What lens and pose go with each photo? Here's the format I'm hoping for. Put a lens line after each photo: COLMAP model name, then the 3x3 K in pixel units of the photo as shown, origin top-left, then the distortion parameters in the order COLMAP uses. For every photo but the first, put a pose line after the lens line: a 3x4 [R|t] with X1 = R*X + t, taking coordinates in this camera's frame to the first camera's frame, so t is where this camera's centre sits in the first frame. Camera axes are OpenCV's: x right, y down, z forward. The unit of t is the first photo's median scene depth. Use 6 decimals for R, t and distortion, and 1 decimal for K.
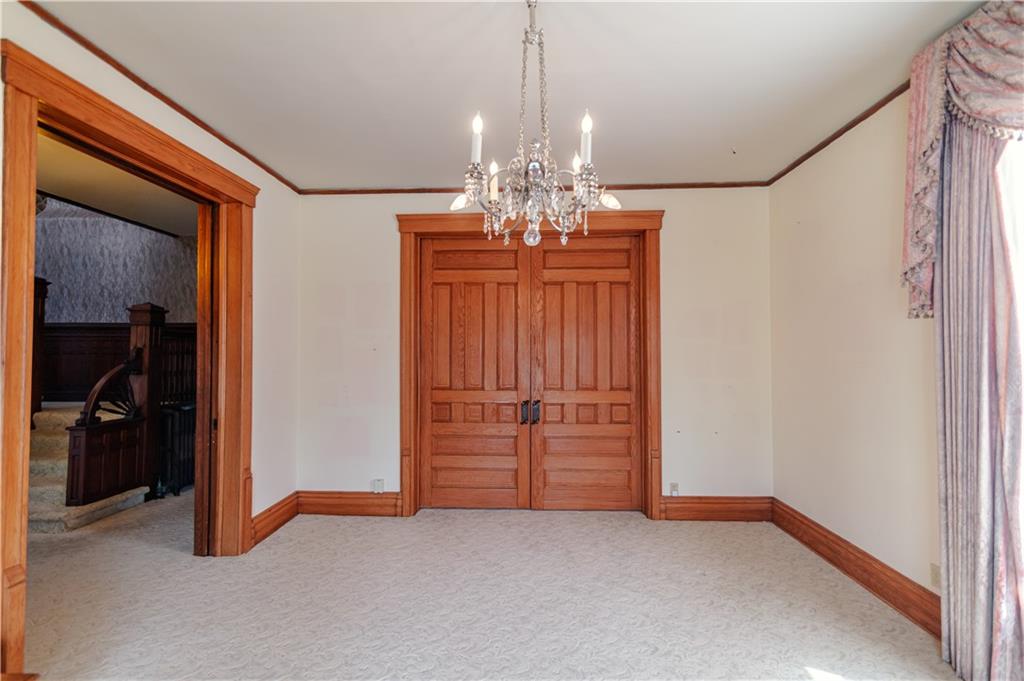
lens RADIAL K [[459.7, 0, 516.3], [0, 459.7, 341.0], [0, 0, 1]] dist [0.017838, -0.001705]
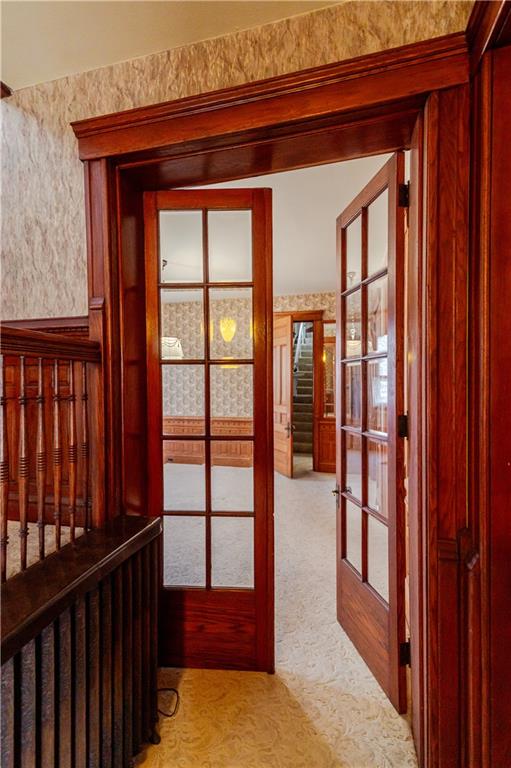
lens RADIAL K [[344.8, 0, 254.5], [0, 344.8, 388.8], [0, 0, 1]] dist [0.017838, -0.001705]
pose [[0.975473, -0.007044, -0.220008, -0.879724], [0.012838, 0.999607, 0.024916, 0.025091], [0.219746, -0.027129, 0.975180, 1.412603]]
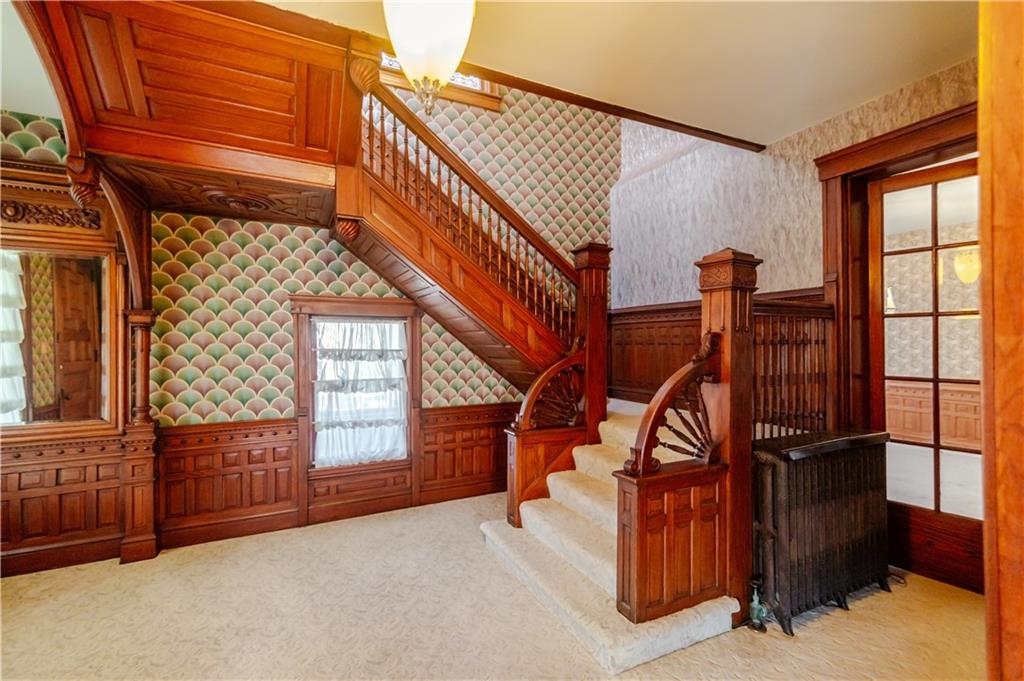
lens RADIAL K [[459.7, 0, 509.1], [0, 459.7, 341.8], [0, 0, 1]] dist [0.017838, -0.001705]
pose [[0.463304, -0.004430, -0.886189, -0.664047], [0.021136, 0.999758, 0.006052, 0.024564], [0.885948, -0.021535, 0.463285, 0.800410]]
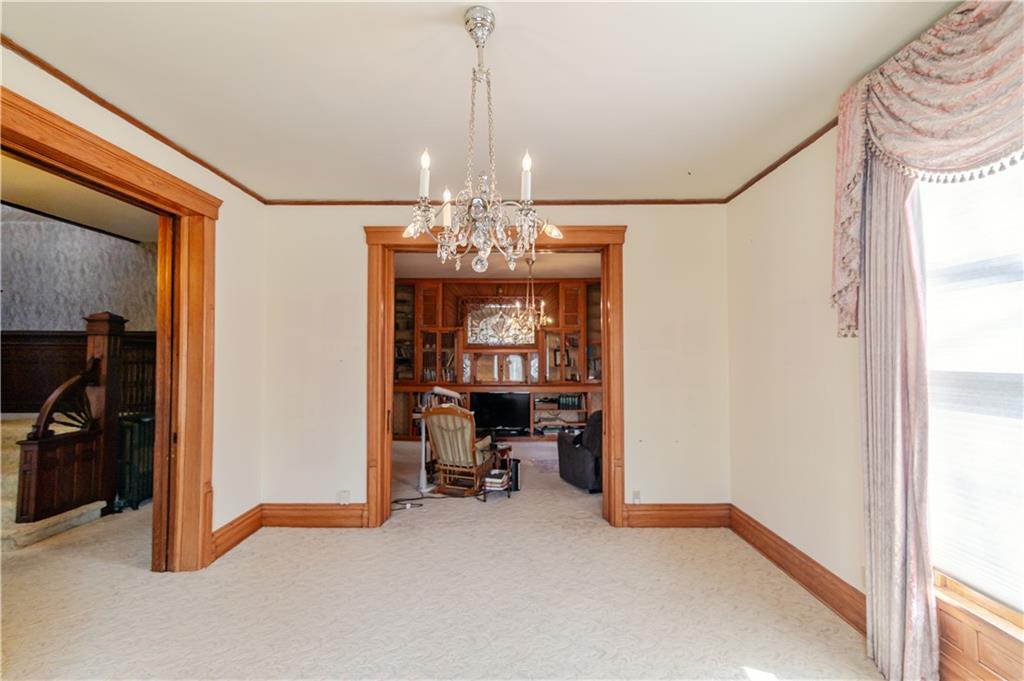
lens RADIAL K [[459.7, 0, 508.2], [0, 459.7, 345.6], [0, 0, 1]] dist [0.017838, -0.001705]
pose [[0.999165, 0.001859, 0.040824, 0.018684], [-0.001586, 0.999976, -0.006724, -0.010430], [-0.040835, 0.006654, 0.999144, -0.018472]]
